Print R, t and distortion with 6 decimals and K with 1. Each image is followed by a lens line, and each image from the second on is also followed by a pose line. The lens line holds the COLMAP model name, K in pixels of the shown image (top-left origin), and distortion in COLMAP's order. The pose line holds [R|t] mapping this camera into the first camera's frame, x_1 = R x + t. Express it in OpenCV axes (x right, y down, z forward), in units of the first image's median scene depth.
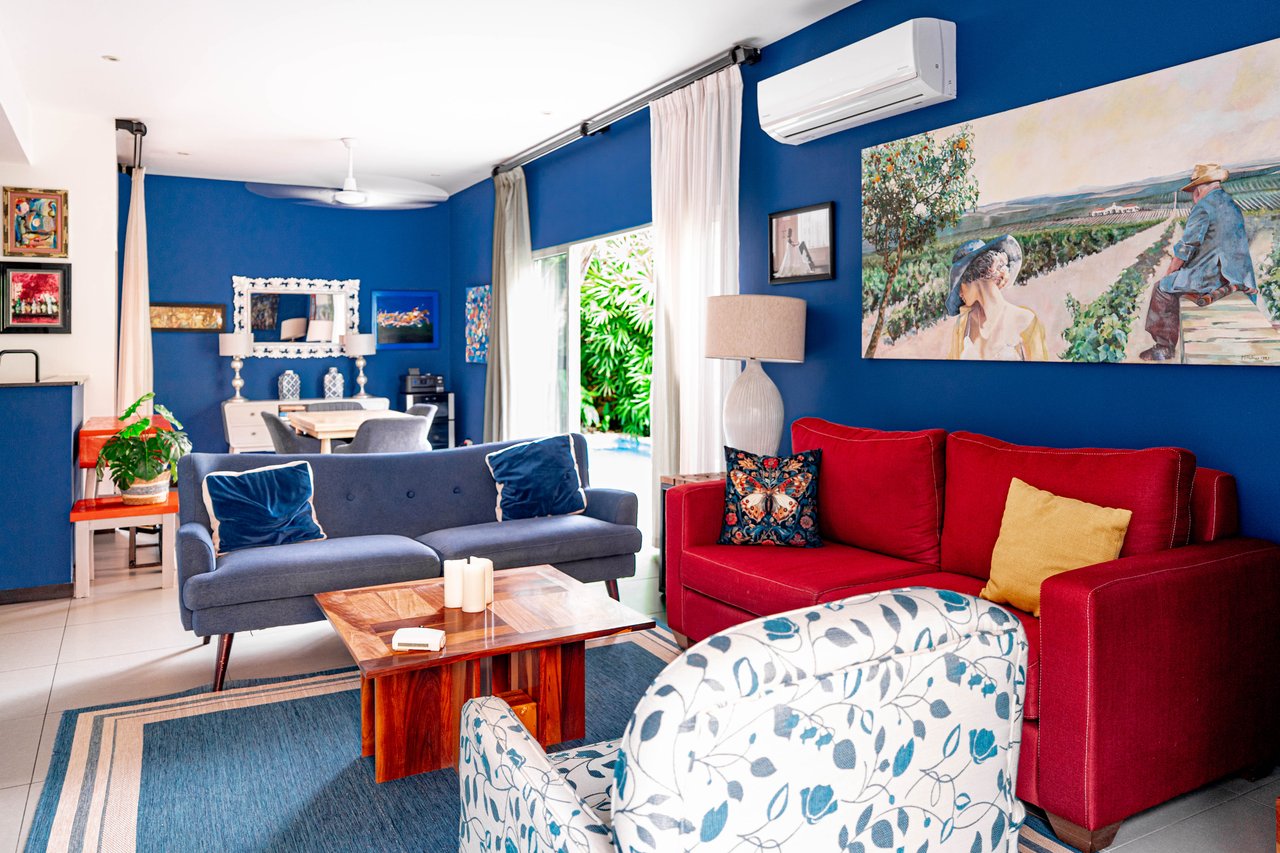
lens RADIAL K [[916.5, 0, 660.5], [0, 916.5, 329.2], [0, 0, 1]] dist [0.001961, 0.004614]
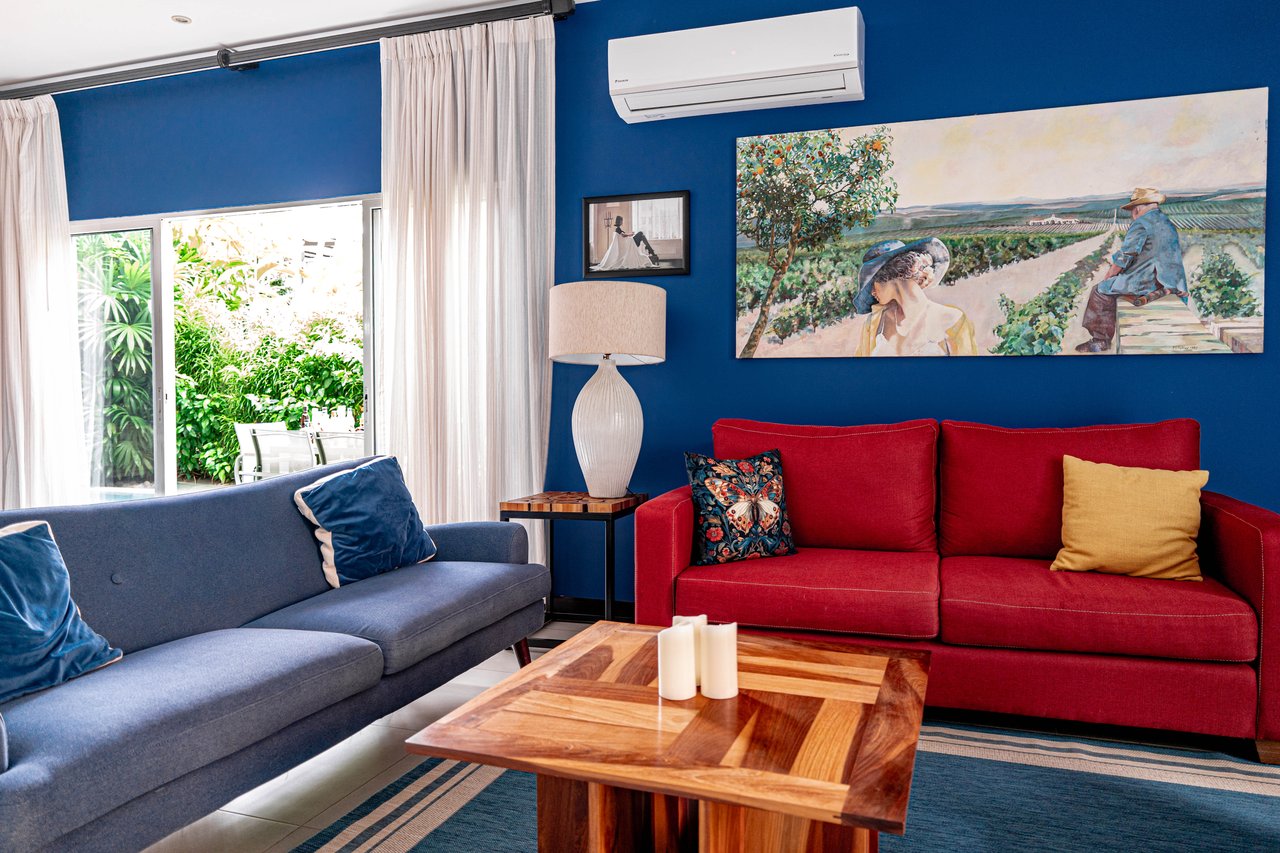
lens RADIAL K [[868.7, 0, 646.0], [0, 868.7, 405.7], [0, 0, 1]] dist [-0.002918, 0.005072]
pose [[0.759259, -0.009401, 0.650720, -0.502424], [-0.013968, 0.999430, 0.030736, 0.062110], [-0.650638, -0.032426, 0.758695, 0.426806]]
